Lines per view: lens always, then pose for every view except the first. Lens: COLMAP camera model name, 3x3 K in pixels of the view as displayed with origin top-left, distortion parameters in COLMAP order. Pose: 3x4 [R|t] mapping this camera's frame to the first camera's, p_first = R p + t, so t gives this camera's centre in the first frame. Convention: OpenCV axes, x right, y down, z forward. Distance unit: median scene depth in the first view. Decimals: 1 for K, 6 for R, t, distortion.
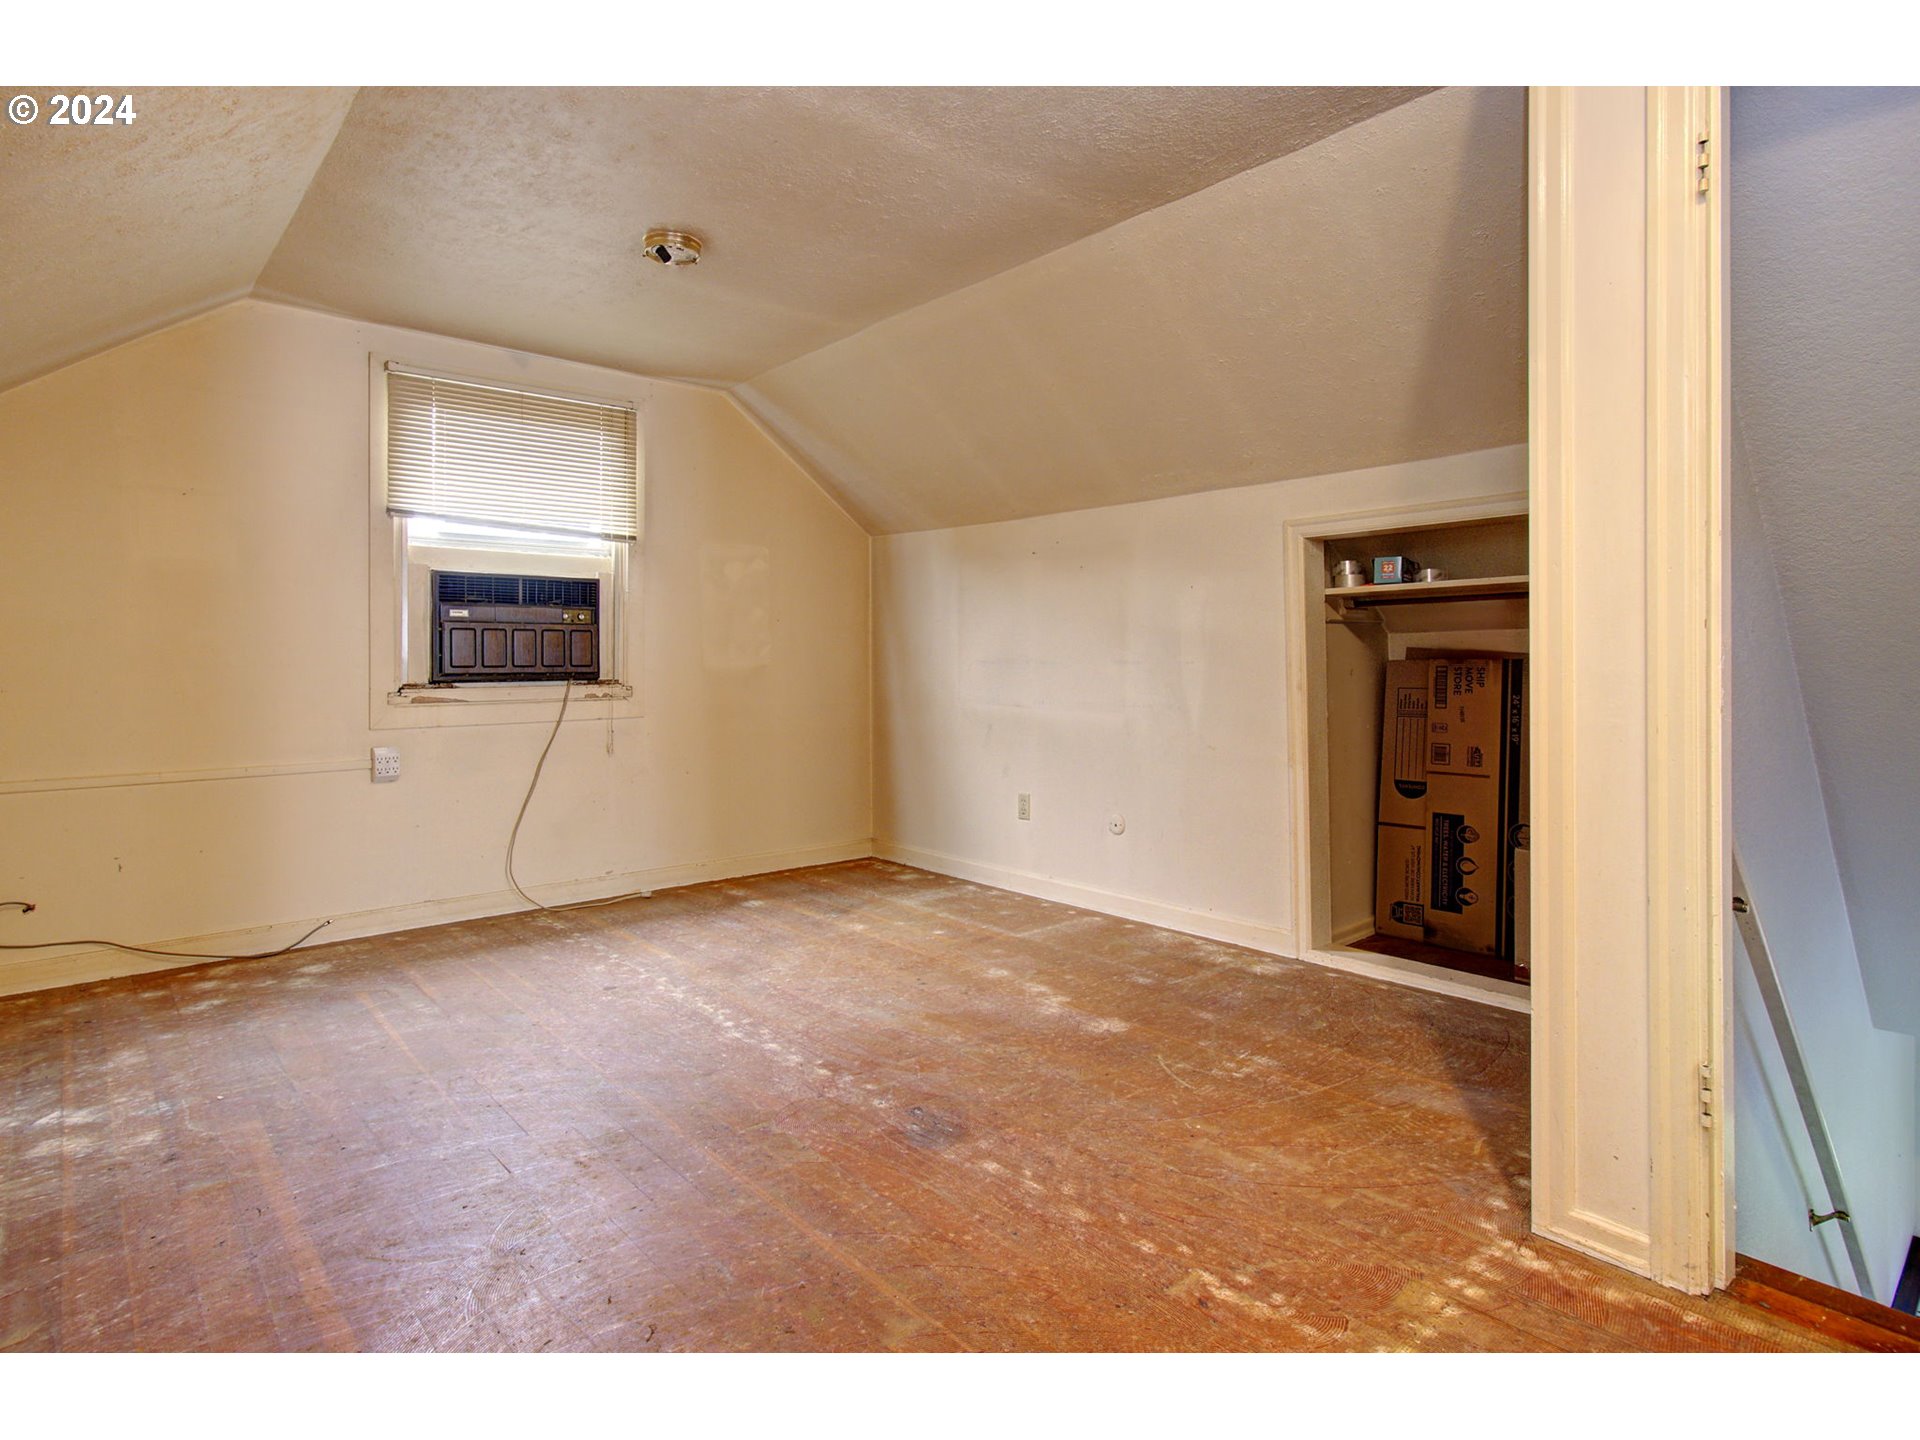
lens RADIAL K [[978.3, 0, 960.0], [0, 978.3, 720.0], [0, 0, 1]] dist [0.000490, 0.000546]
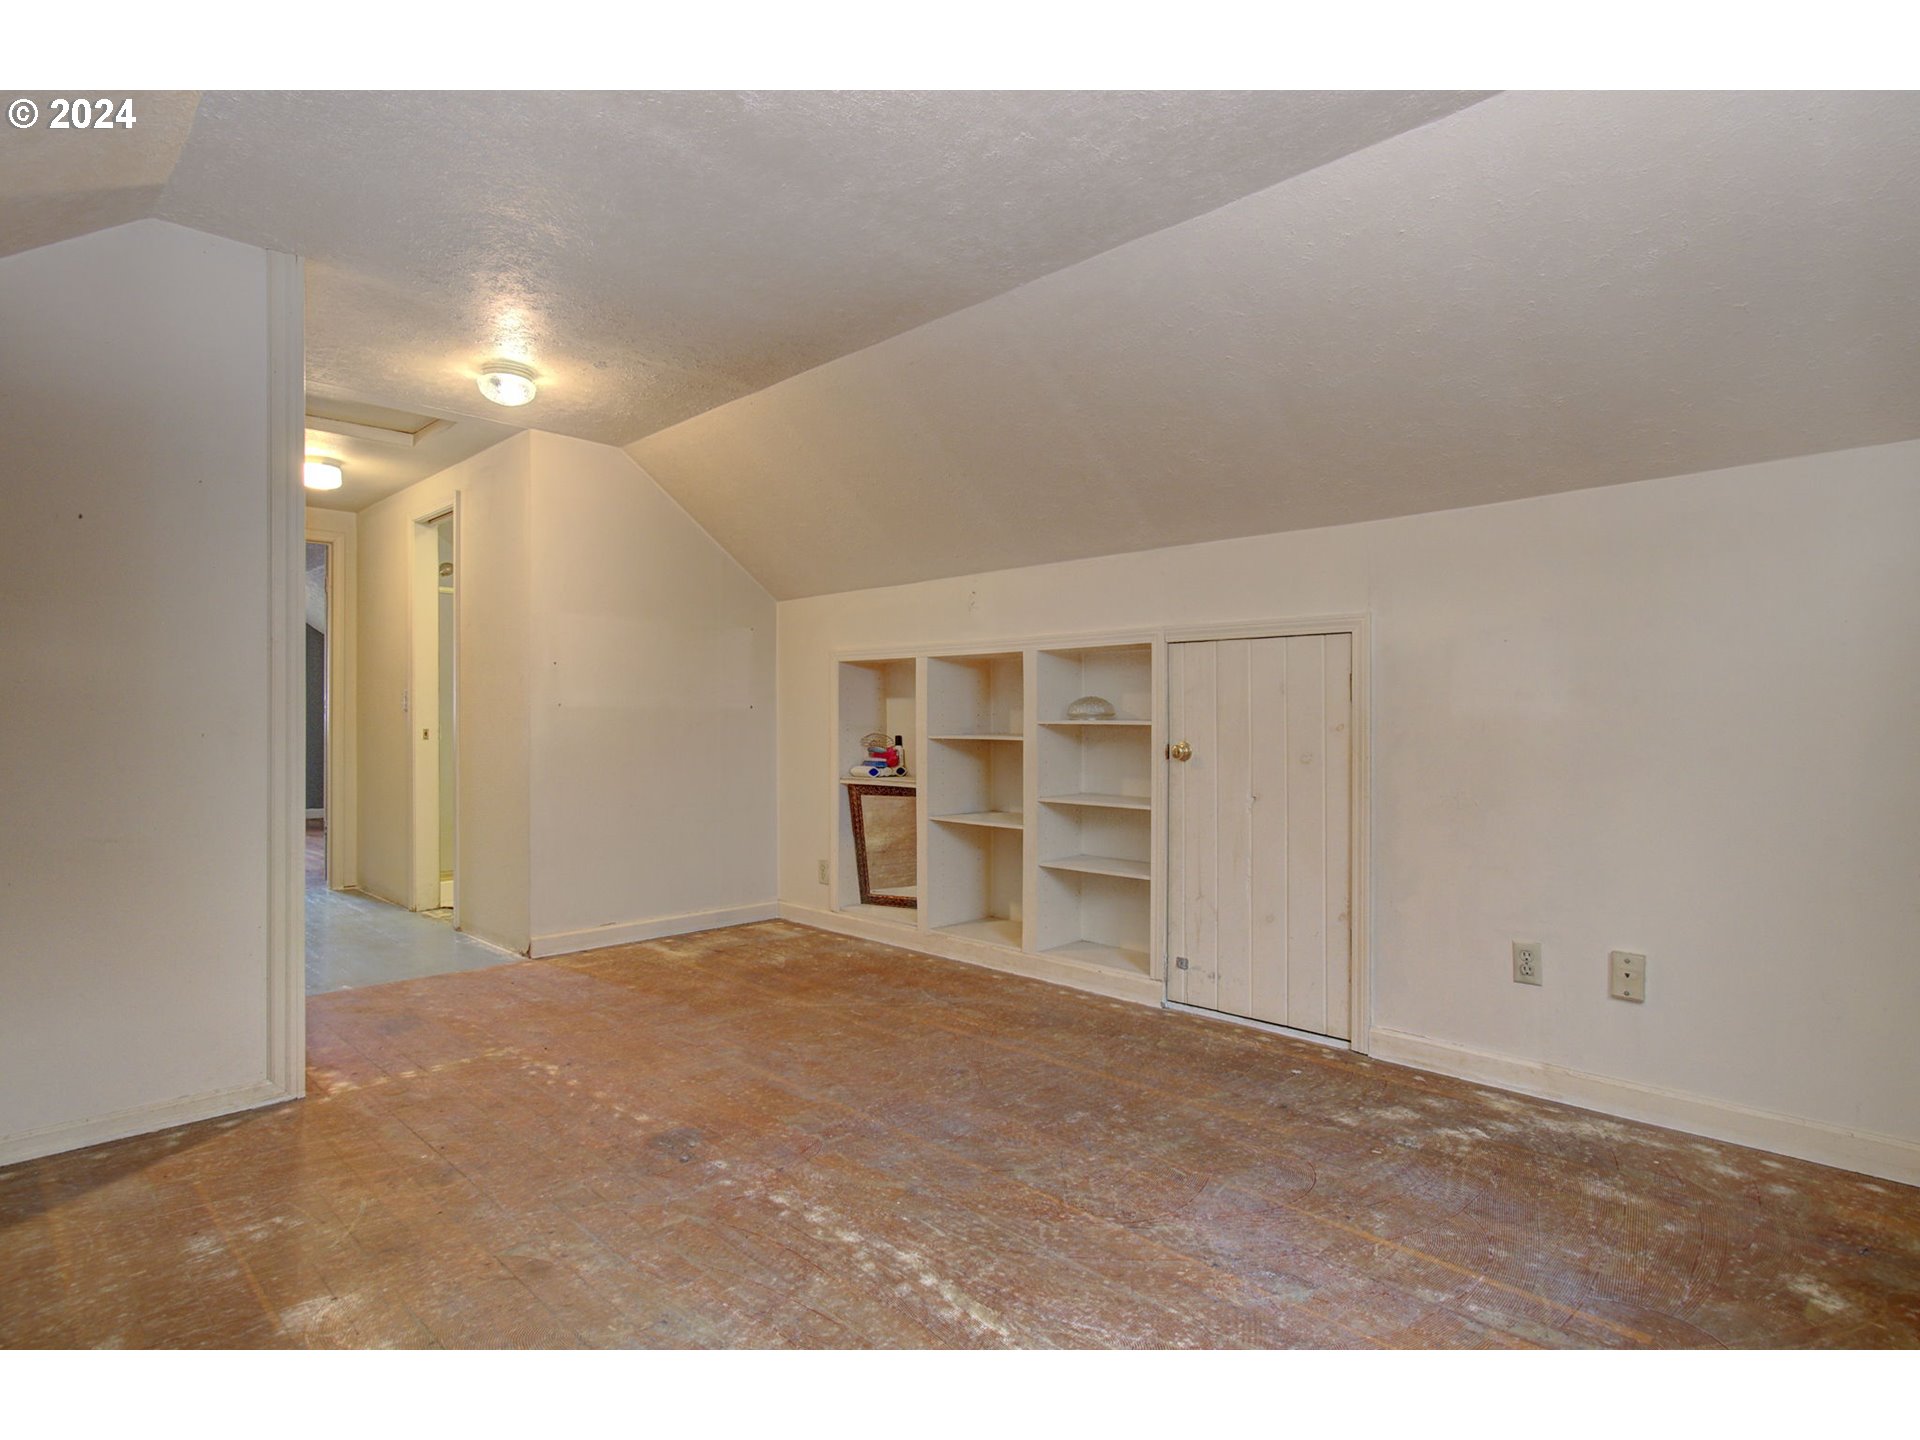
lens RADIAL K [[978.3, 0, 960.0], [0, 978.3, 720.0], [0, 0, 1]] dist [0.000490, 0.000546]
pose [[-0.997983, 0.000630, -0.063475, -0.261888], [-0.003431, 0.997954, 0.063846, -0.126691], [0.063385, 0.063935, -0.995939, 1.970714]]
